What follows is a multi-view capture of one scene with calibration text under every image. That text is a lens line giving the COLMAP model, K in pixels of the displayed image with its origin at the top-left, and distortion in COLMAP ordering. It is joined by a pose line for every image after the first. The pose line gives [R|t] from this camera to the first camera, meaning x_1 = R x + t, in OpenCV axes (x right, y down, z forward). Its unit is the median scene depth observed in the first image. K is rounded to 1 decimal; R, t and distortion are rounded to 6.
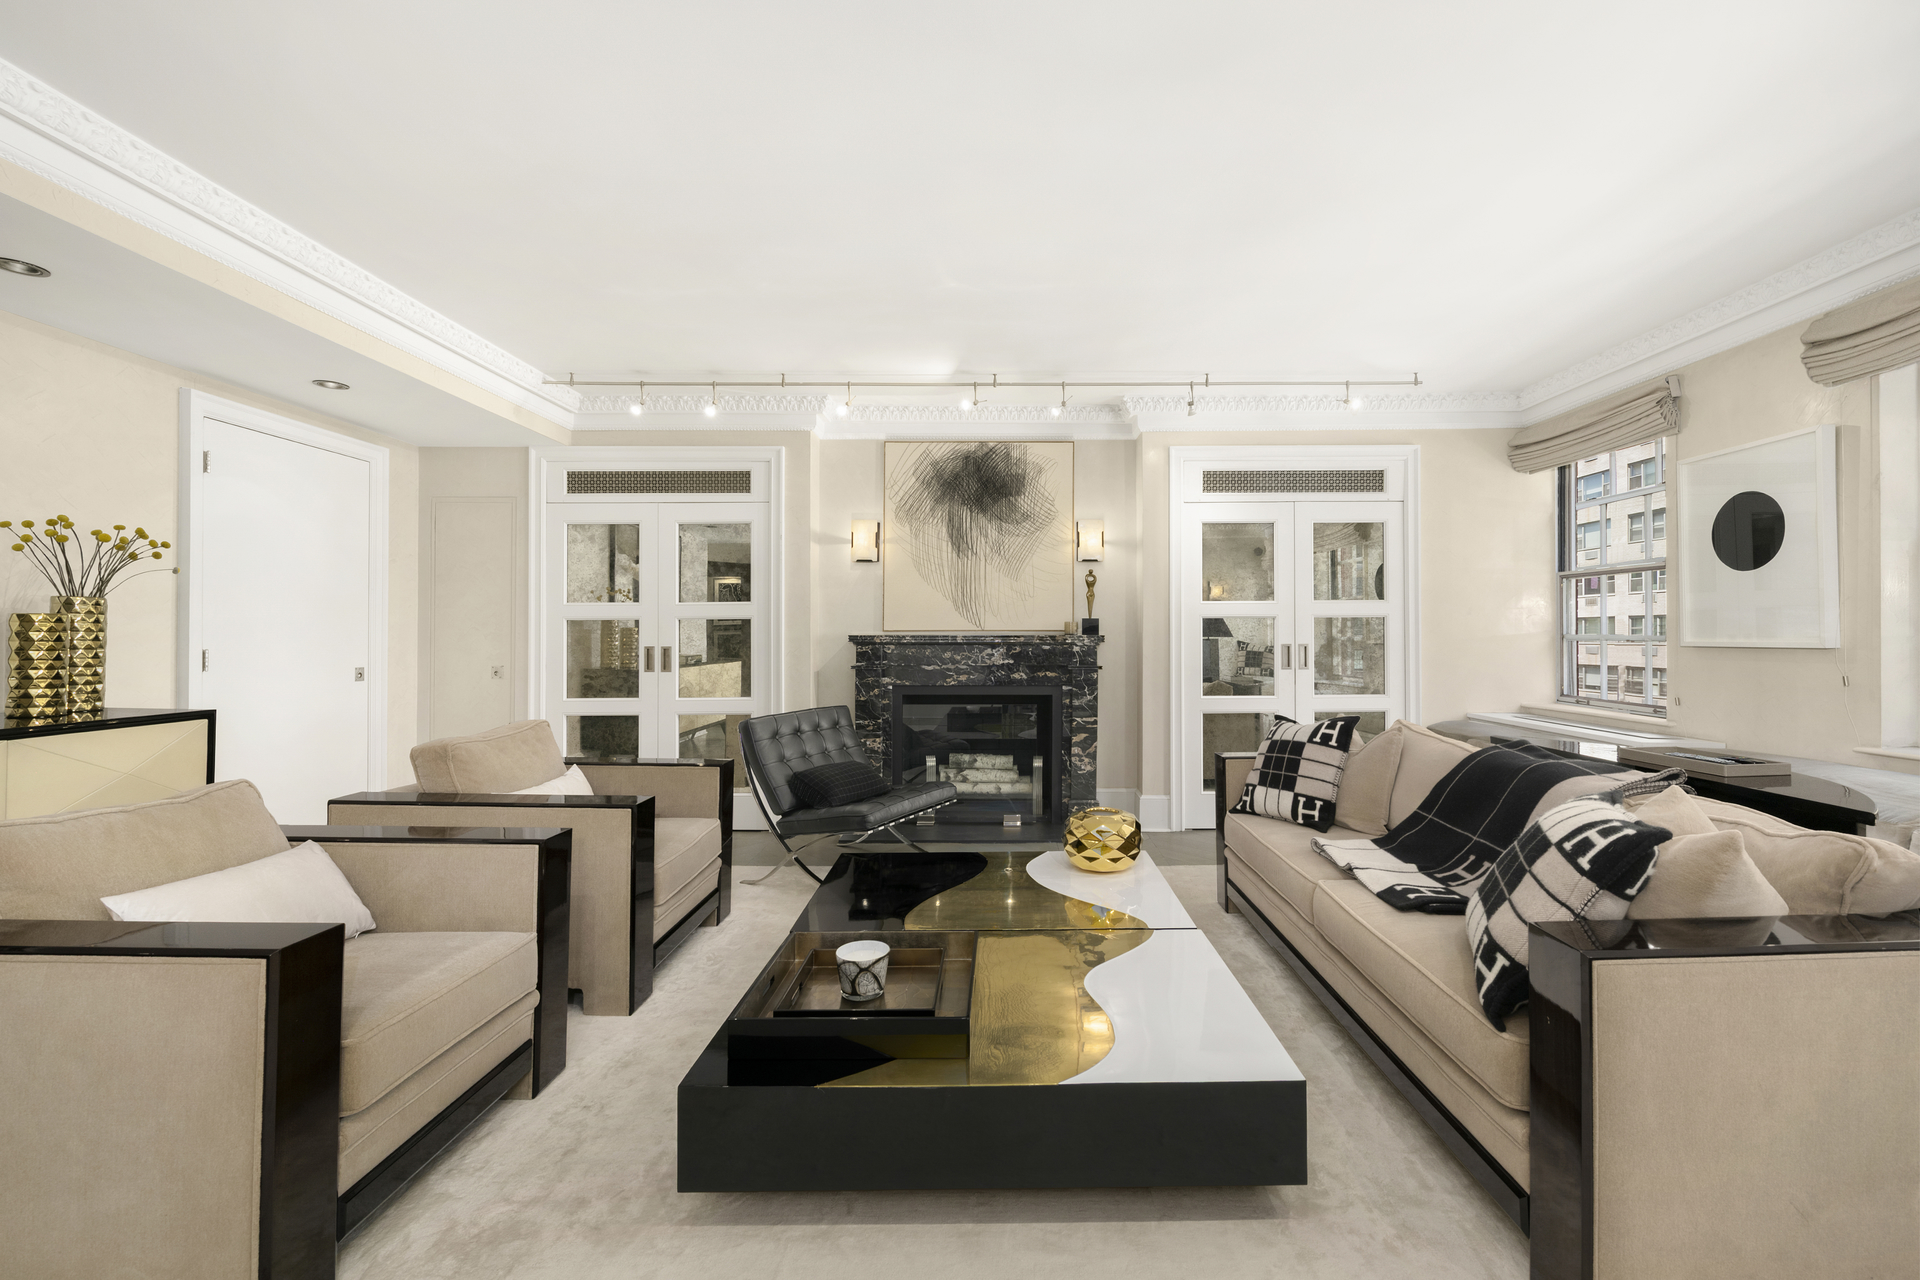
lens RADIAL K [[806.6, 0, 973.5], [0, 806.6, 629.5], [0, 0, 1]] dist [-0.012831, -0.000237]
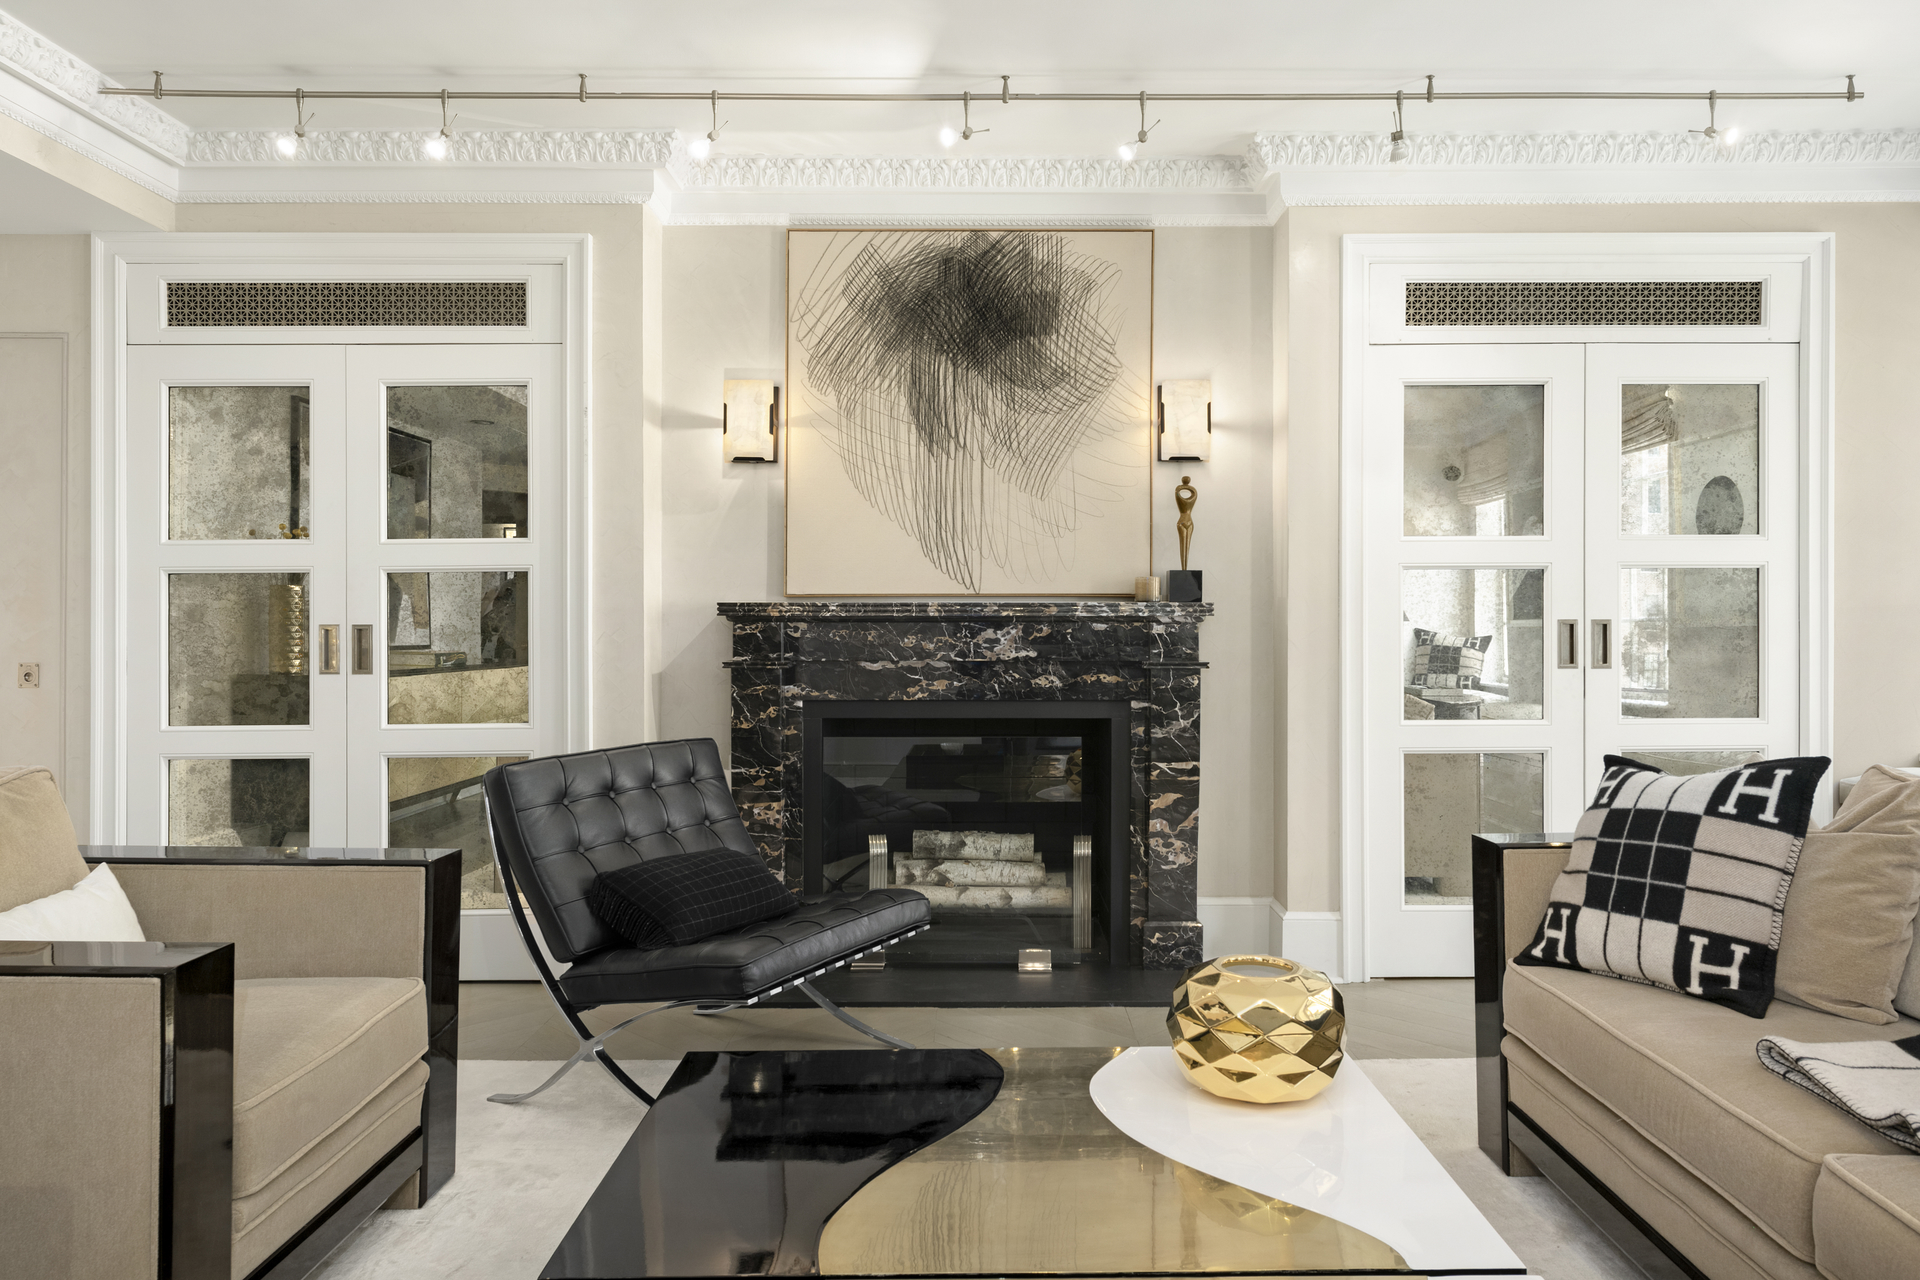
lens RADIAL K [[1294.4, 0, 952.9], [0, 1294.4, 631.2], [0, 0, 1]] dist [0.008809, -0.009046]
pose [[0.999966, 0.000869, 0.008240, -0.011455], [-0.000919, 0.999981, 0.006036, 0.020630], [-0.008235, -0.006043, 0.999948, 0.172722]]
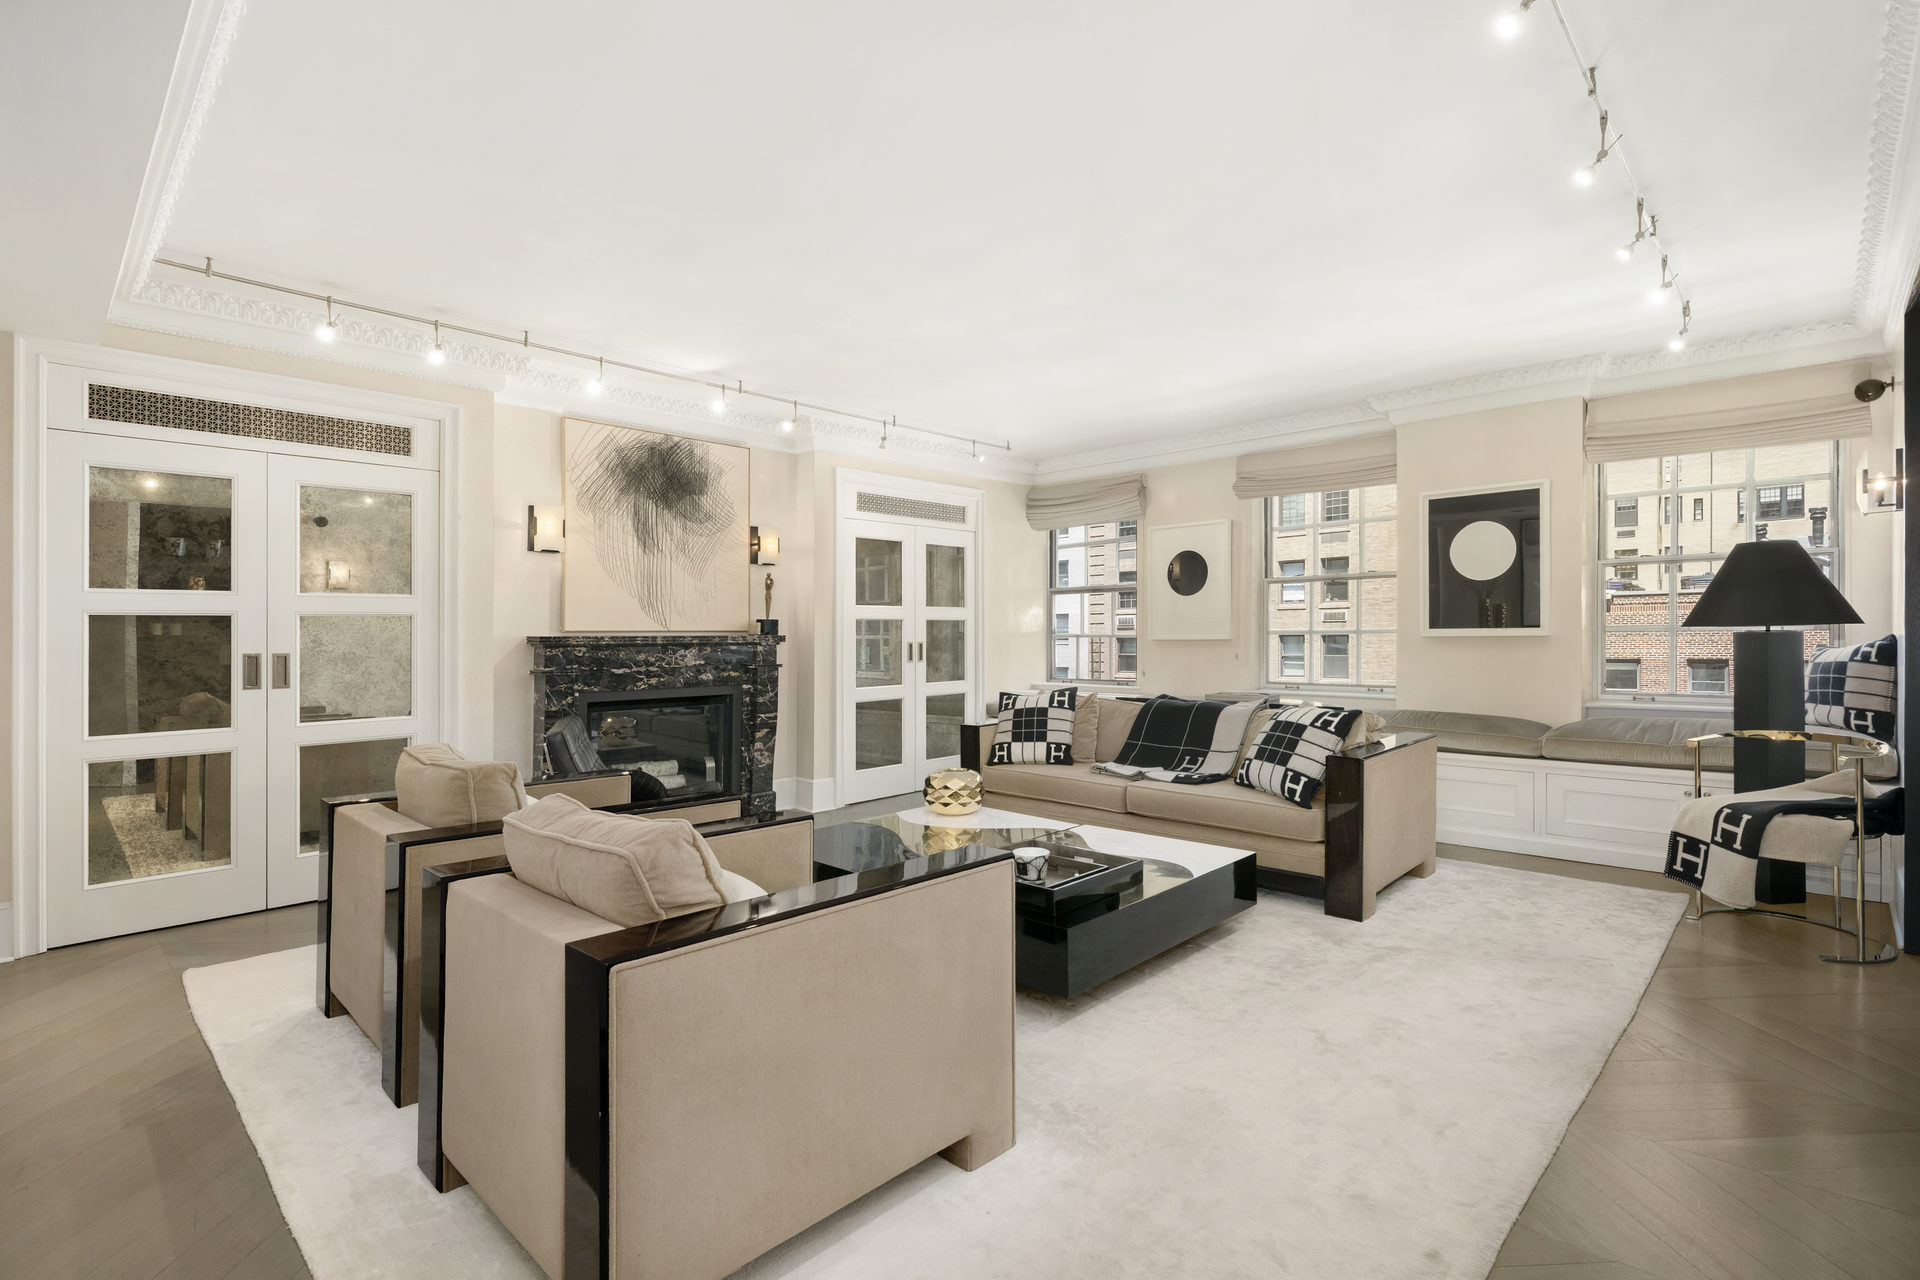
lens RADIAL K [[928.1, 0, 964.2], [0, 928.1, 638.4], [0, 0, 1]] dist [-0.017635, -0.001366]
pose [[0.677007, -0.006067, 0.735951, -0.586725], [0.001986, 0.999977, 0.006416, 0.003871], [-0.735974, -0.002882, 0.677004, -0.008929]]
